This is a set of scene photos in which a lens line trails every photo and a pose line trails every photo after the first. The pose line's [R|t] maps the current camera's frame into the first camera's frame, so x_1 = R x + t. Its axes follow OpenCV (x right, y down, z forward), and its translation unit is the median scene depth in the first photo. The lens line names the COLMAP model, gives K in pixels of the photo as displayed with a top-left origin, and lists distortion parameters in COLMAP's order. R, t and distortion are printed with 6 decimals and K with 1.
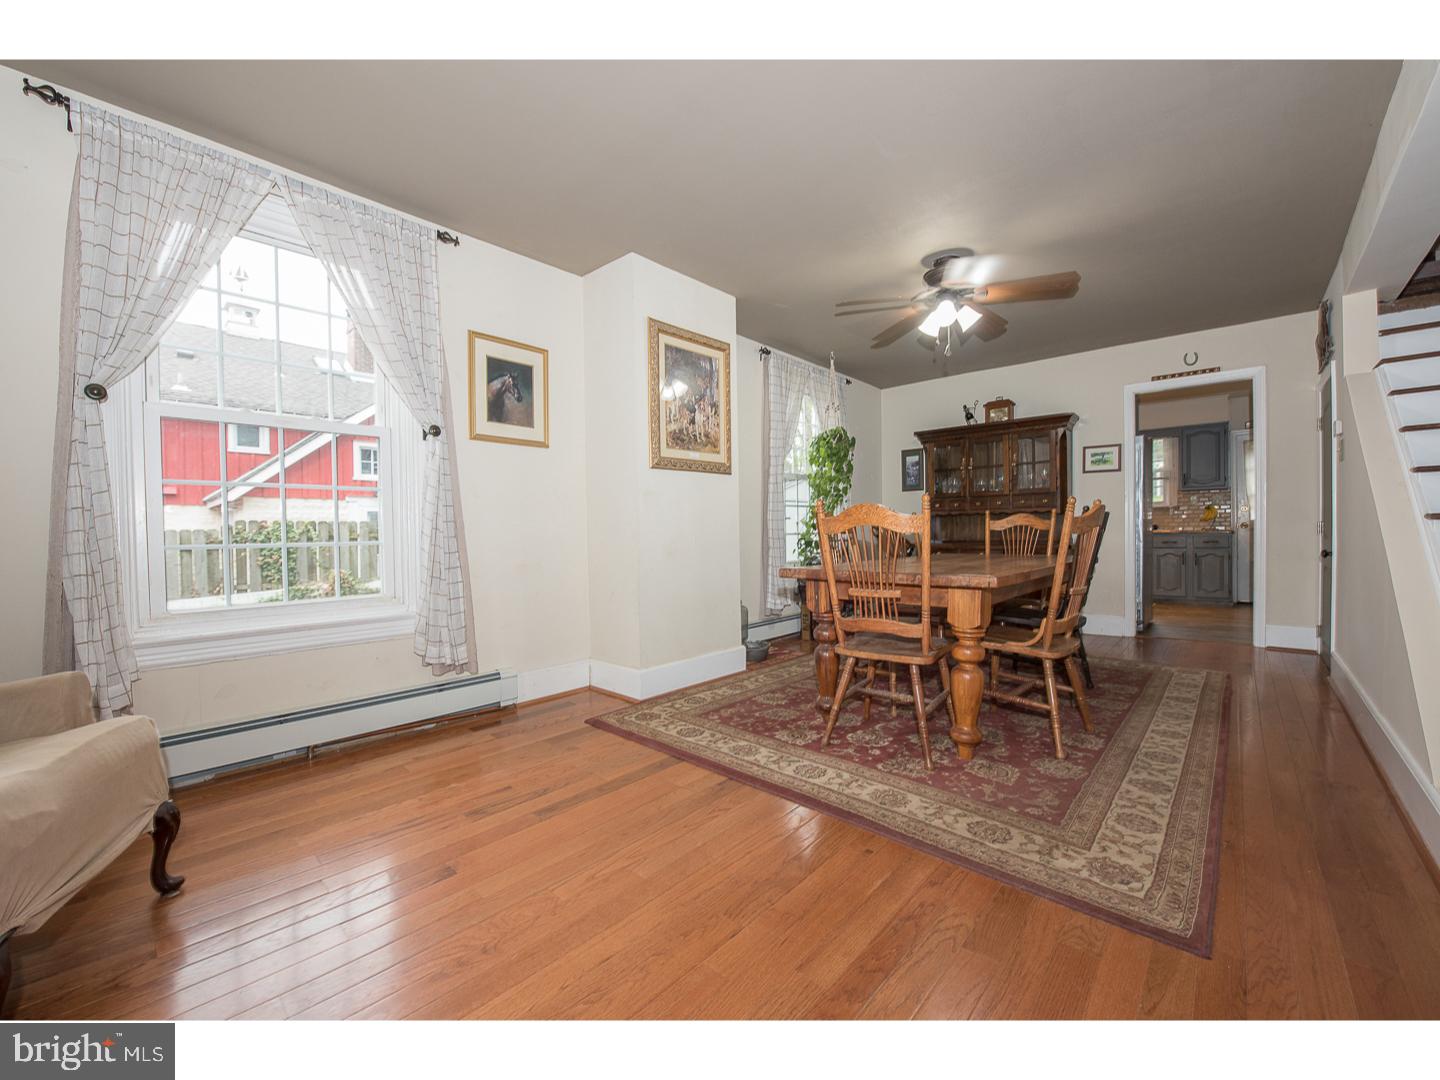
lens RADIAL K [[581.0, 0, 720.0], [0, 581.0, 540.0], [0, 0, 1]] dist [-0.008937, -0.003734]
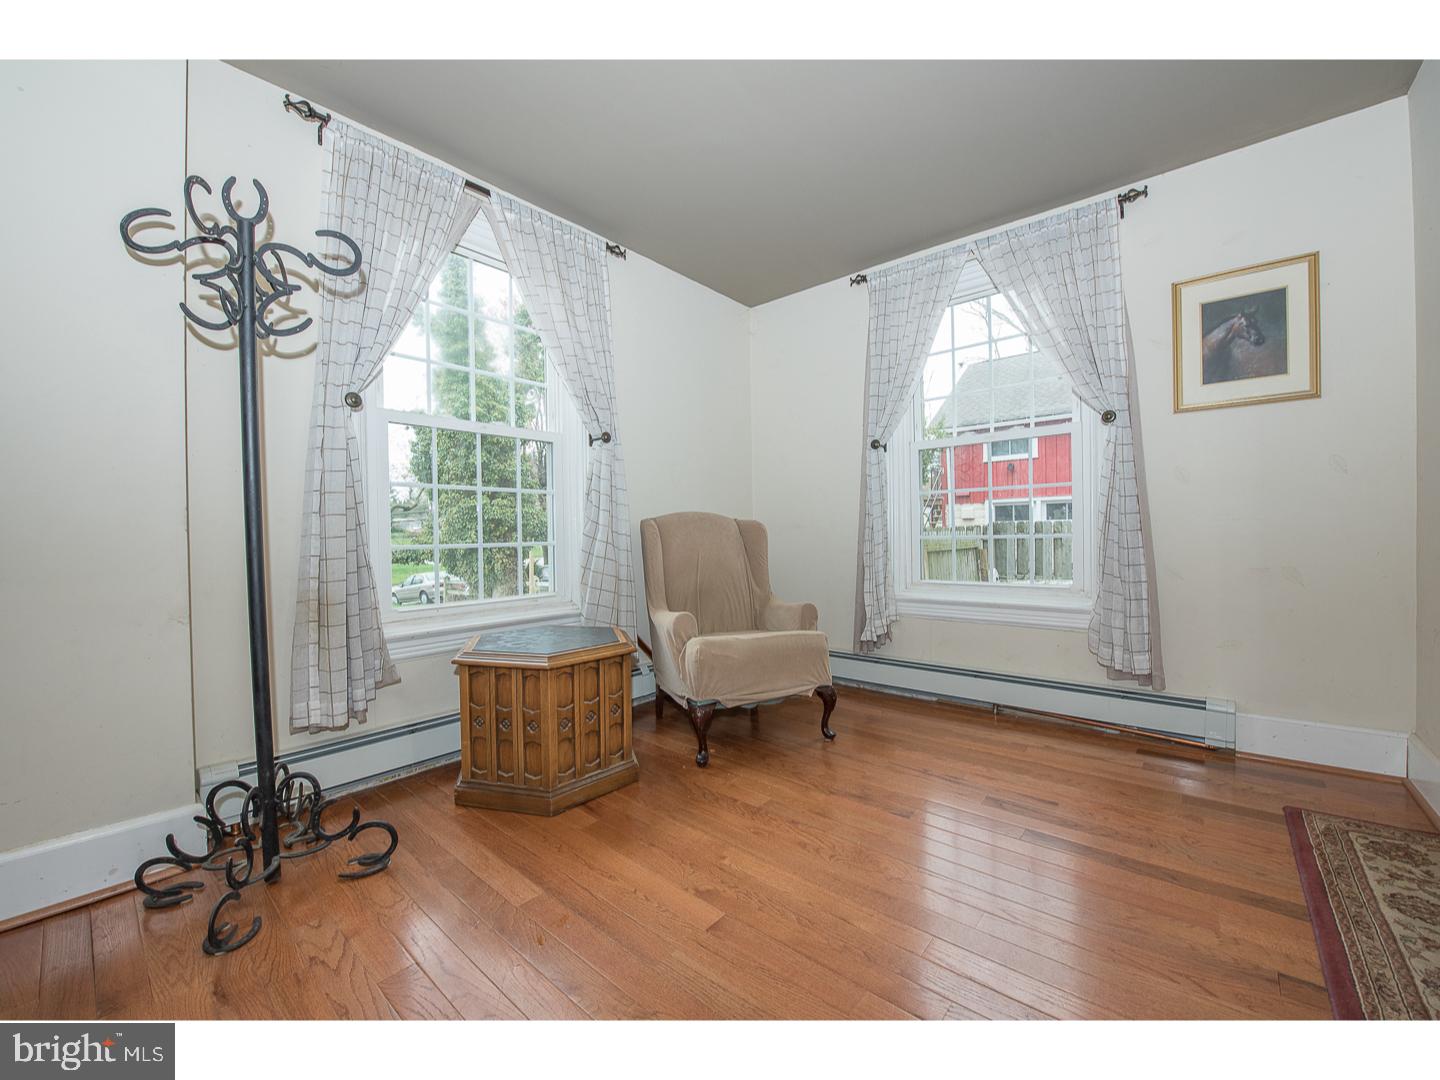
lens RADIAL K [[581.0, 0, 720.0], [0, 581.0, 540.0], [0, 0, 1]] dist [-0.008937, -0.003734]
pose [[0.021696, 0.025205, -0.999447, 0.422583], [0.006174, 0.999660, 0.025345, -0.017684], [0.999746, -0.006721, 0.021533, 0.349088]]
